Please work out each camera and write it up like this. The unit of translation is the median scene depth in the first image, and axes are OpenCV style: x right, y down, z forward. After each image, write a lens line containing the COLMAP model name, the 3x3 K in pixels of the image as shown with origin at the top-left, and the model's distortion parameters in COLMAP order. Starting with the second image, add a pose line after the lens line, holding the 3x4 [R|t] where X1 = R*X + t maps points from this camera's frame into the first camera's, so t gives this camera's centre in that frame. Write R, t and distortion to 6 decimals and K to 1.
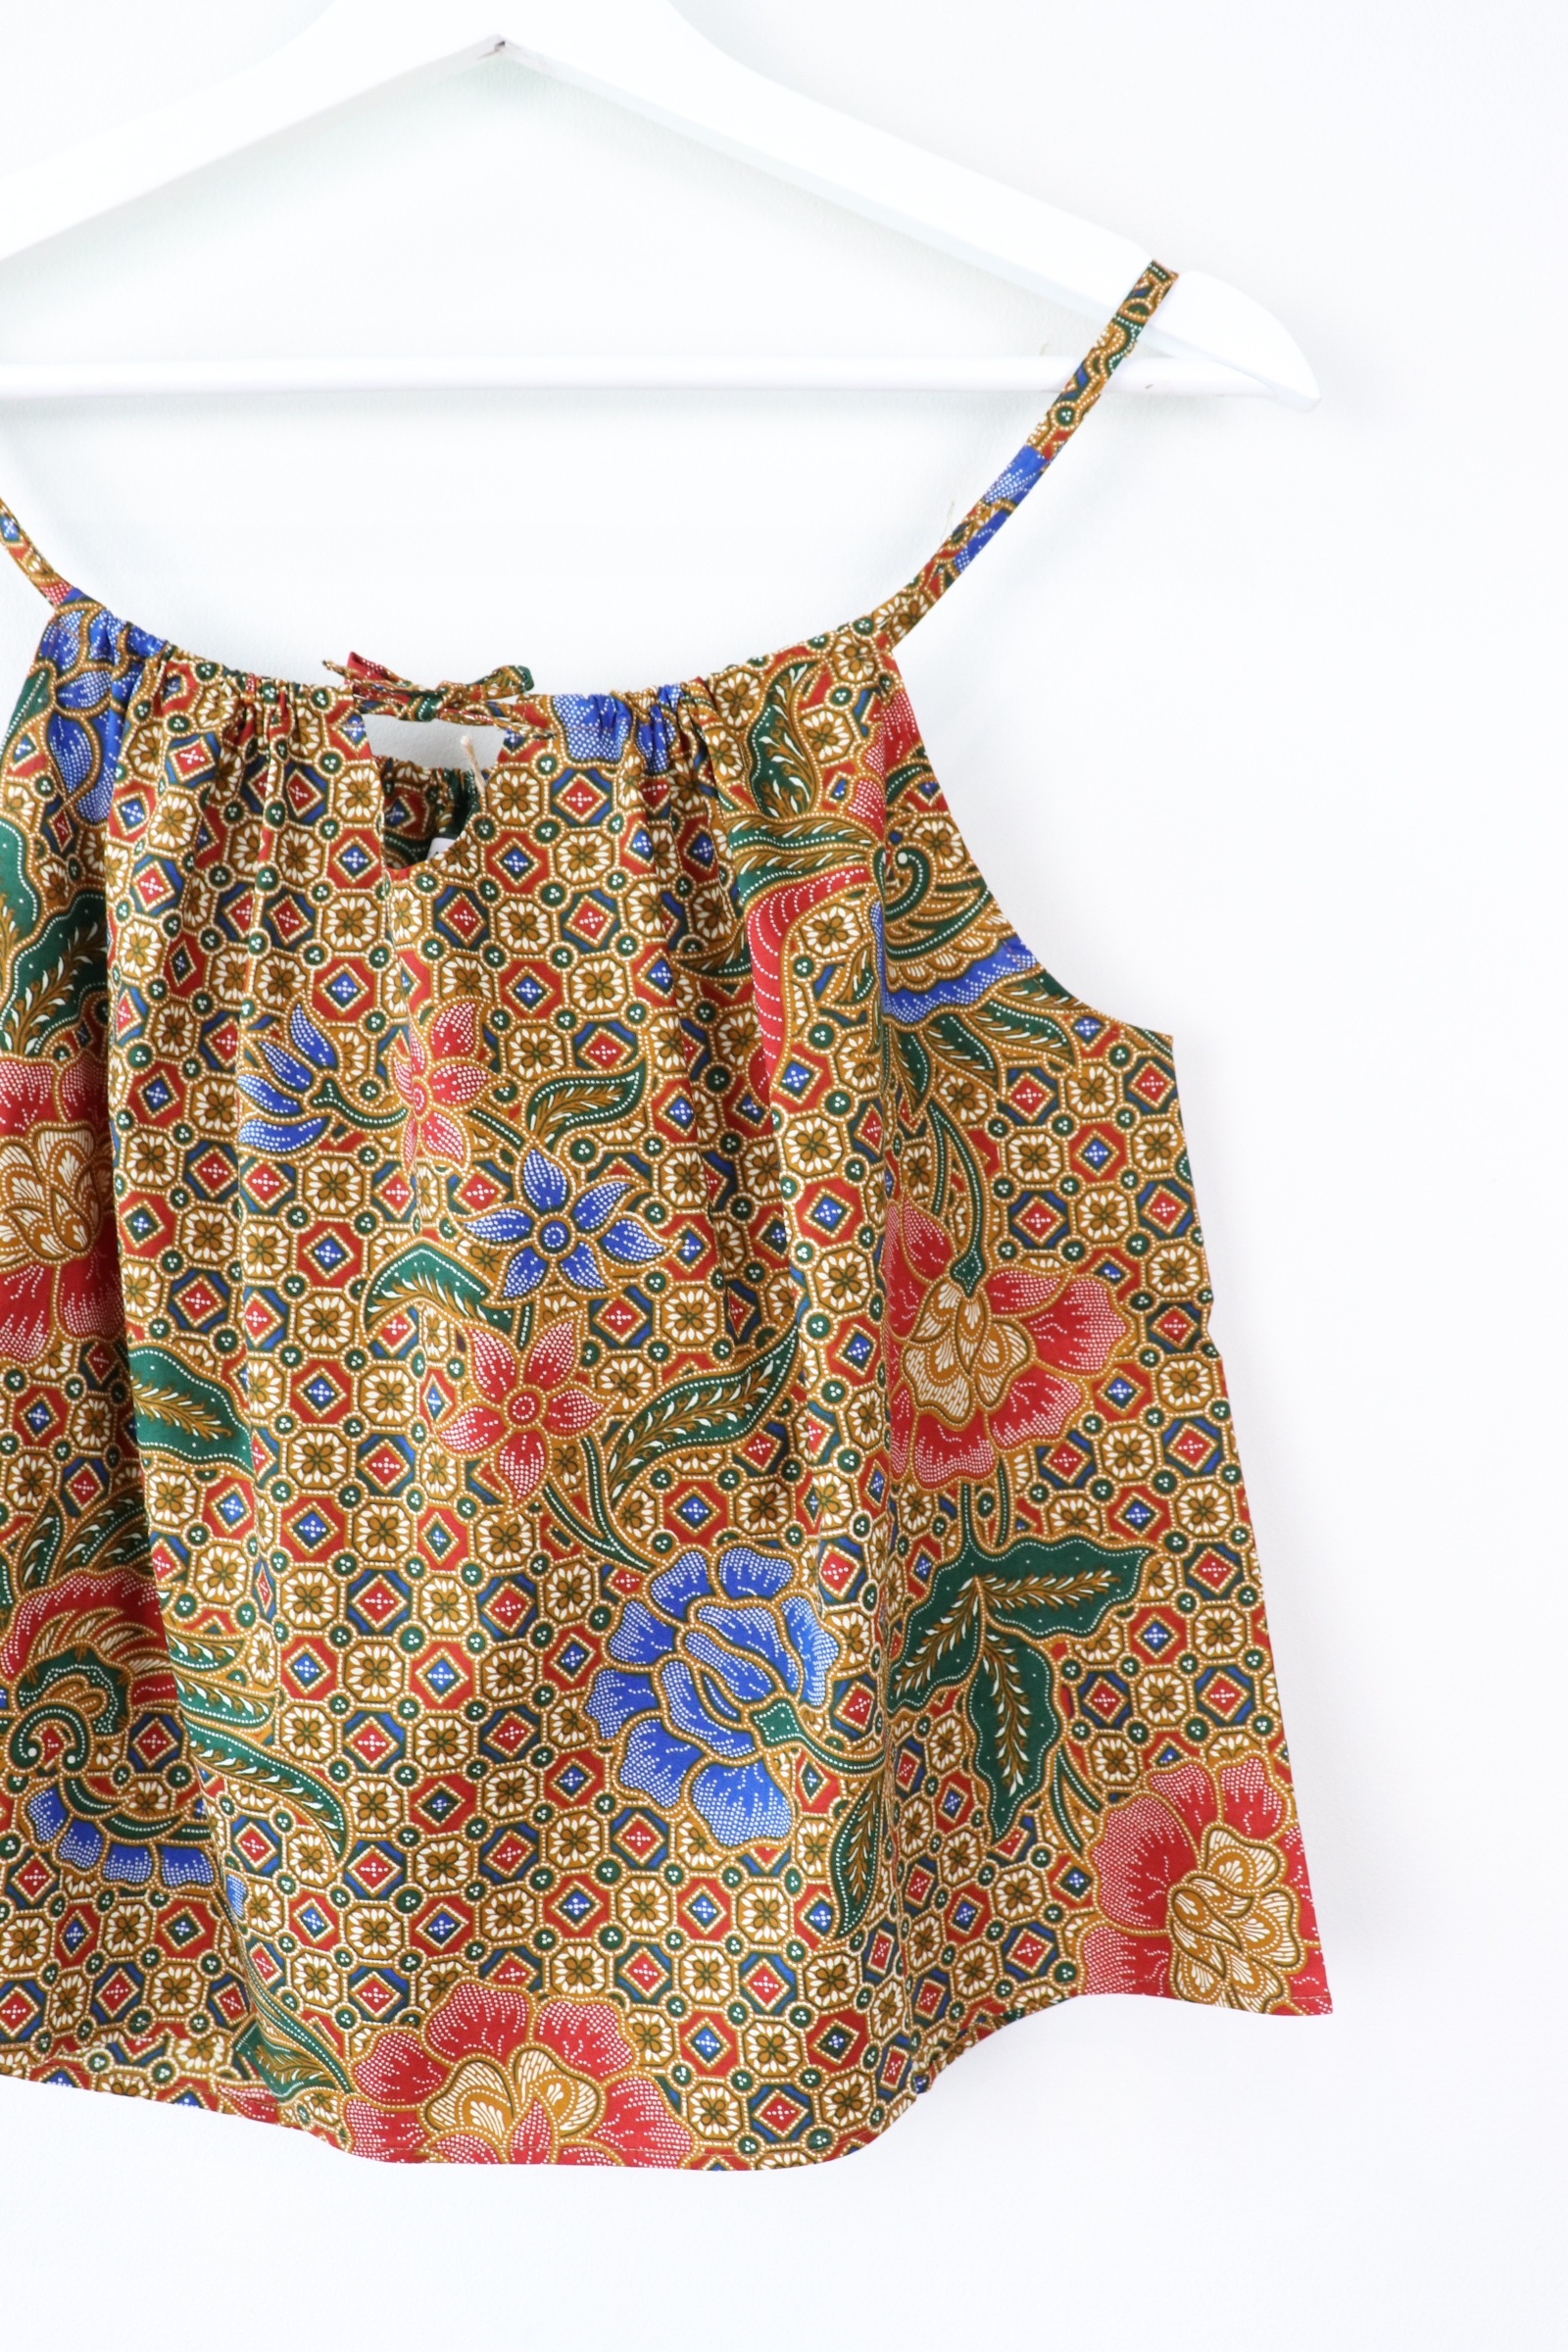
lens RADIAL K [[2104.7, 0, 746.0], [0, 2104.7, 1177.3], [0, 0, 1]] dist [-0.175487, 0.189320]
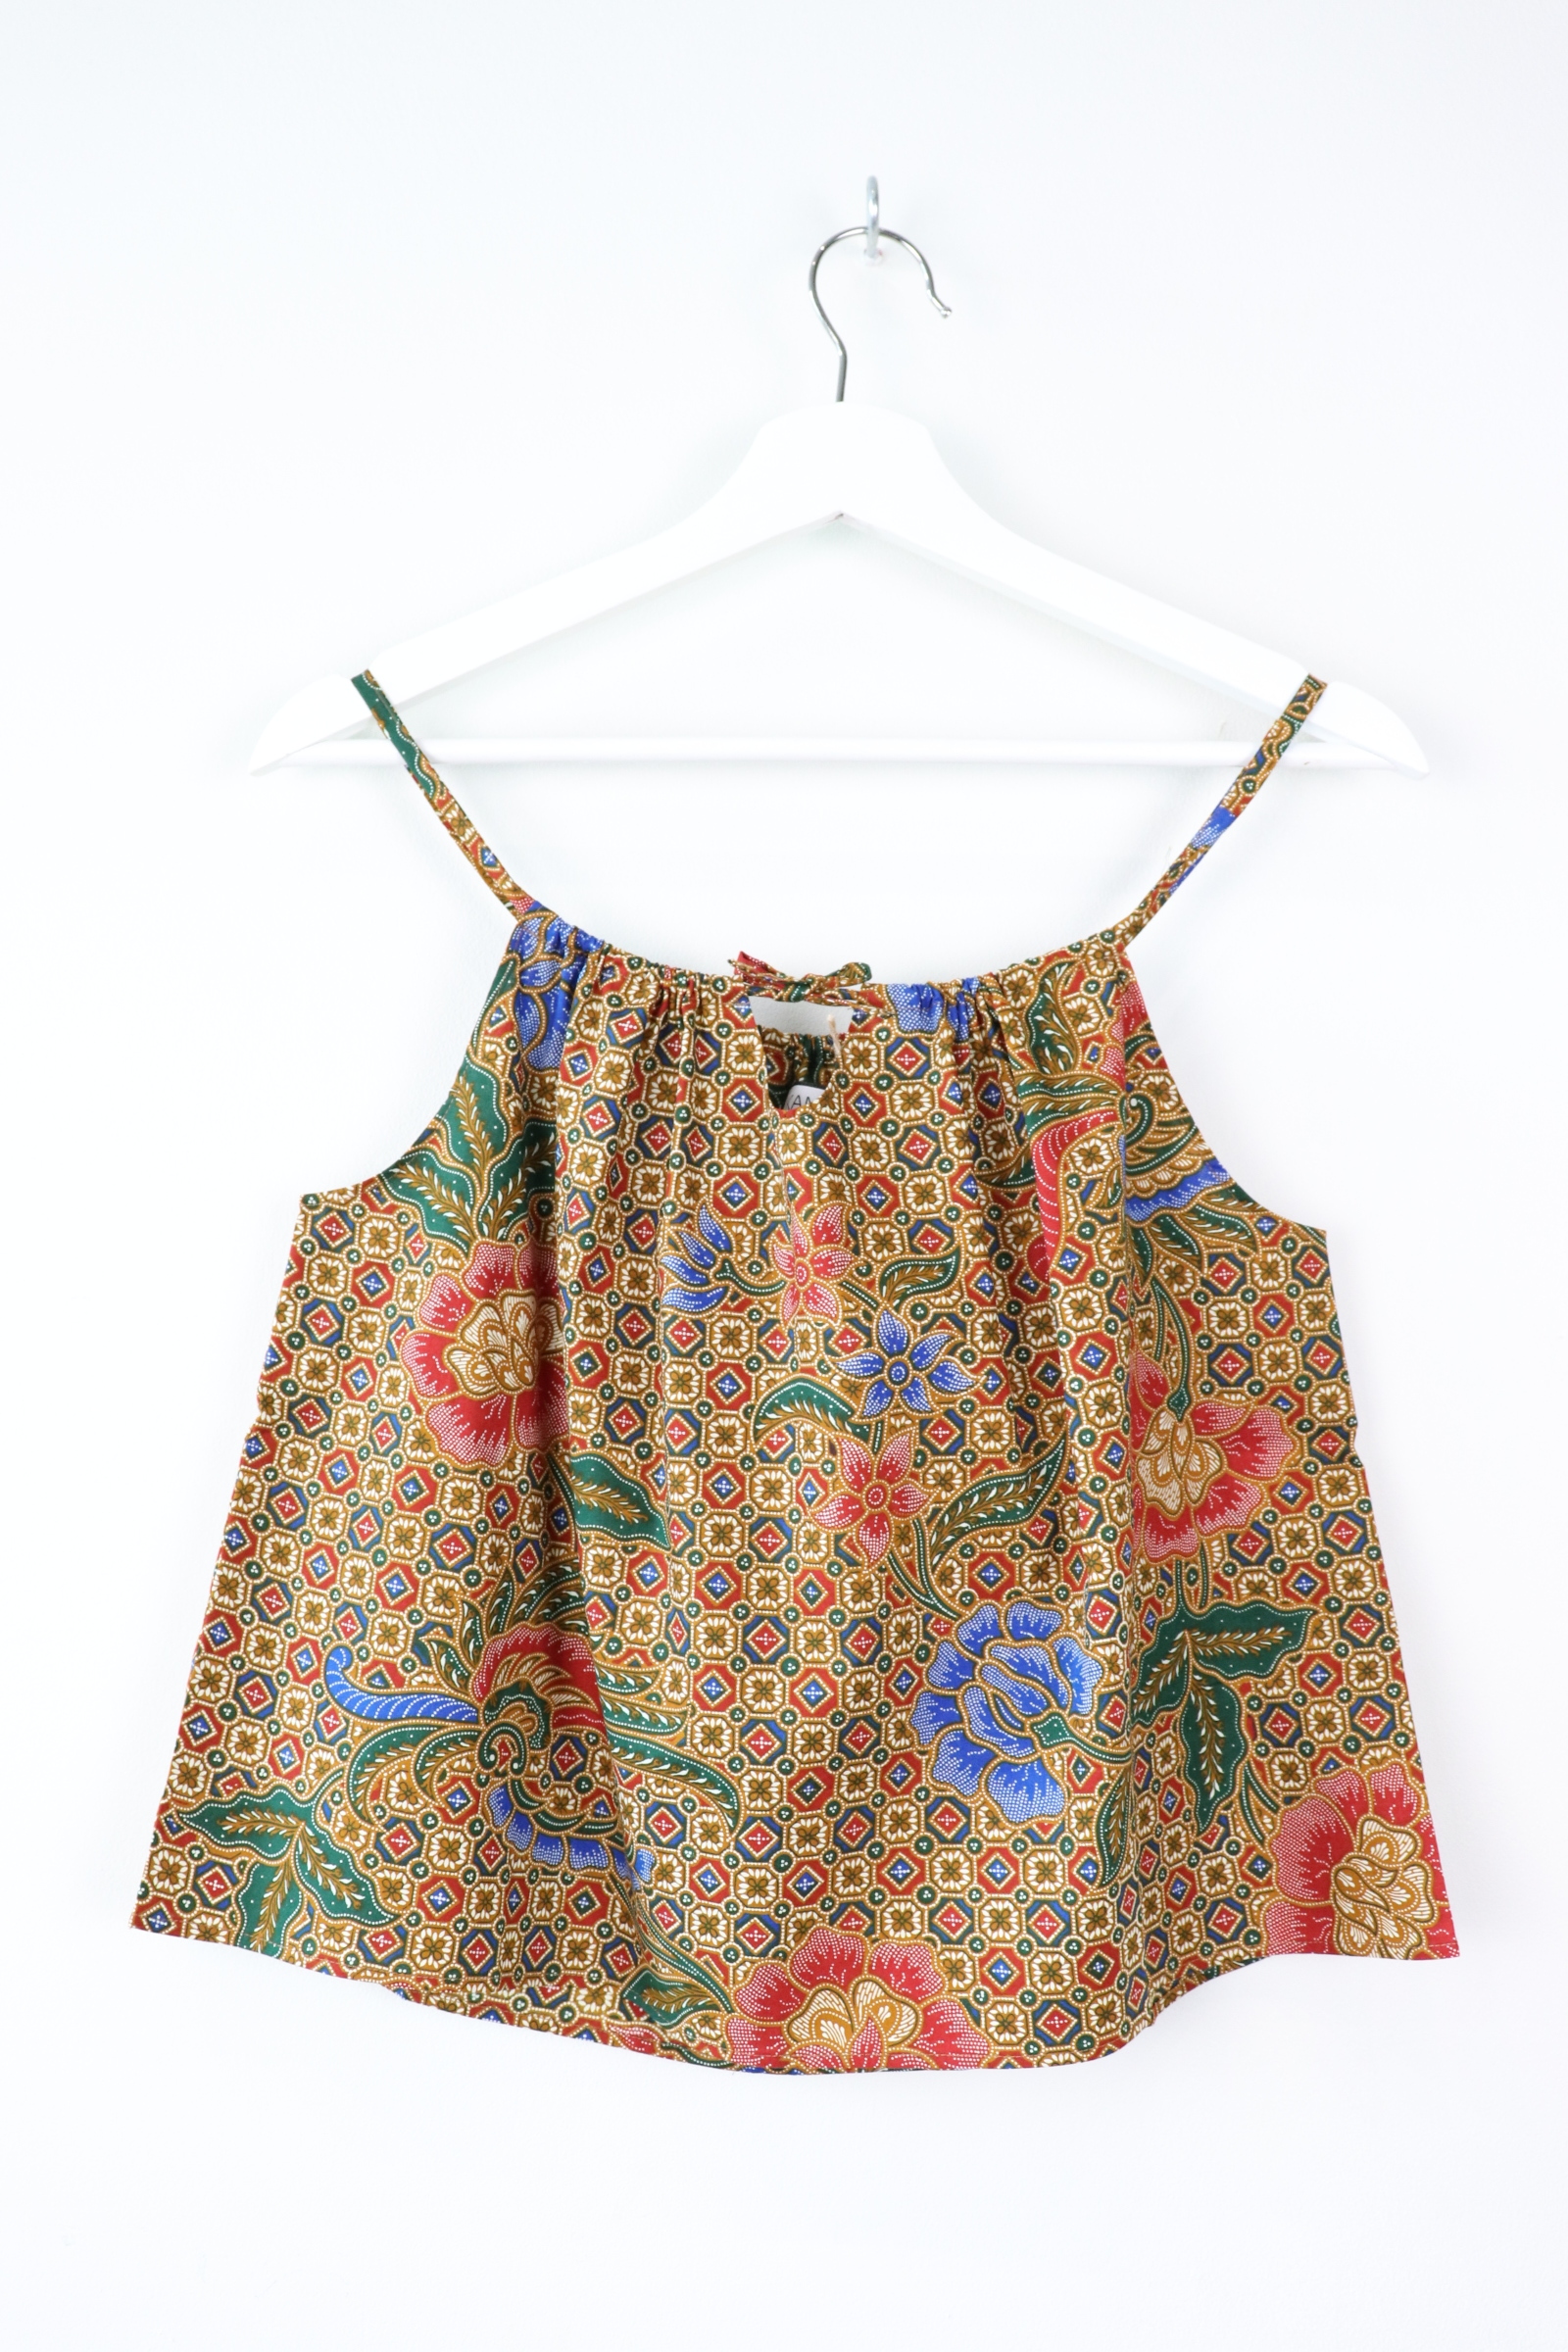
lens RADIAL K [[2104.7, 0, 746.0], [0, 2104.7, 1177.3], [0, 0, 1]] dist [-0.175487, 0.189320]
pose [[0.999886, 0.004882, -0.014304, -0.166544], [-0.006146, 0.995944, -0.089762, 0.023471], [0.013808, 0.089840, 0.995860, -0.388181]]
